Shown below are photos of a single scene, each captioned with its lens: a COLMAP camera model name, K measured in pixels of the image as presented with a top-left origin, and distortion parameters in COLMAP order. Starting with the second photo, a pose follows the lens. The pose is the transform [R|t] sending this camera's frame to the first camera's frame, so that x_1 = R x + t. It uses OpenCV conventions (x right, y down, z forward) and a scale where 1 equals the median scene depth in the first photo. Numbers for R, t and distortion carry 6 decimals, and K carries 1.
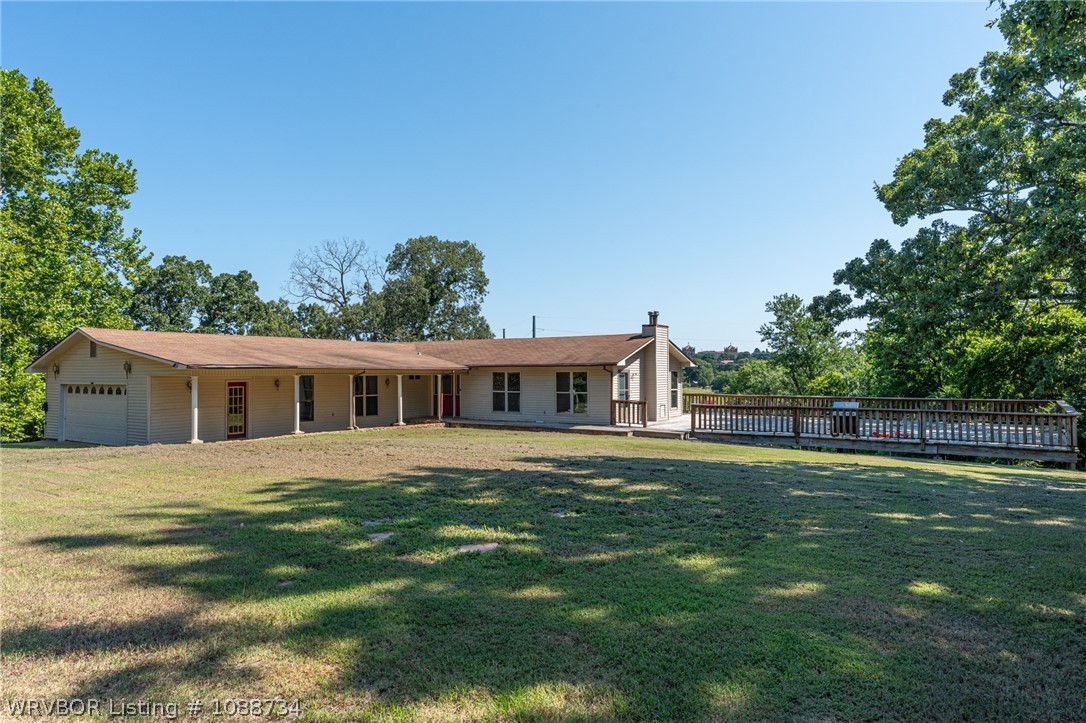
lens RADIAL K [[698.7, 0, 544.6], [0, 698.7, 360.4], [0, 0, 1]] dist [-0.004636, 0.000127]
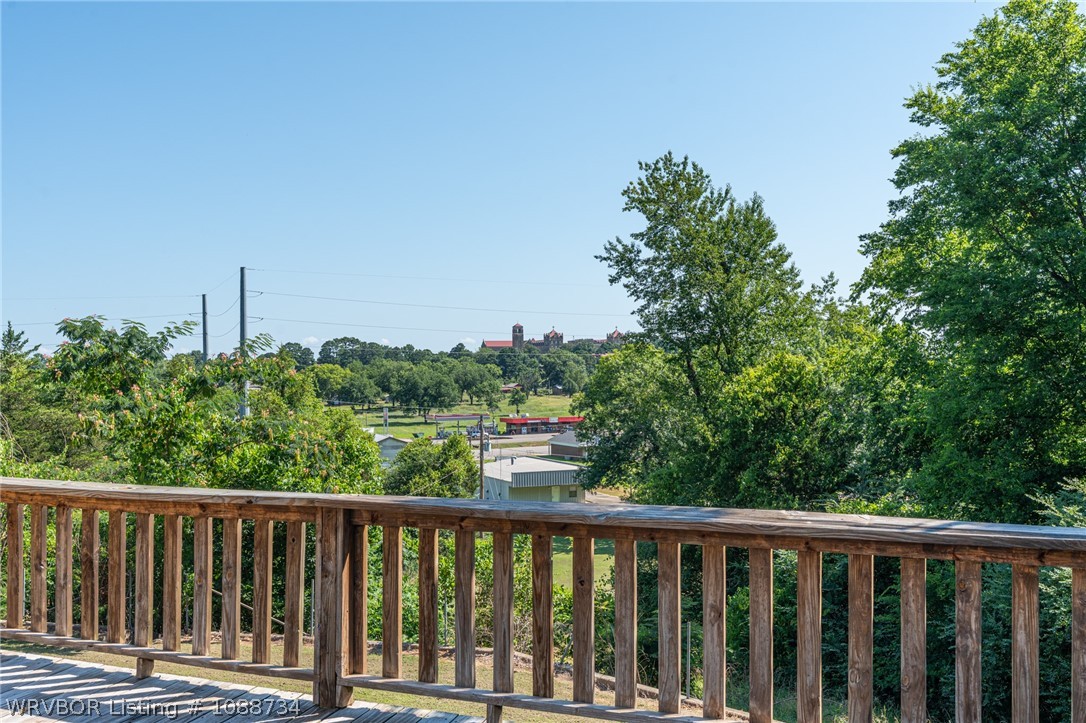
lens RADIAL K [[1091.6, 0, 542.6], [0, 1091.6, 361.0], [0, 0, 1]] dist [0.003272, 0.000000]
pose [[0.981446, -0.008961, 0.191529, 0.154327], [0.007848, 0.999948, 0.006570, 0.013951], [-0.191577, -0.004945, 0.981465, 0.402018]]
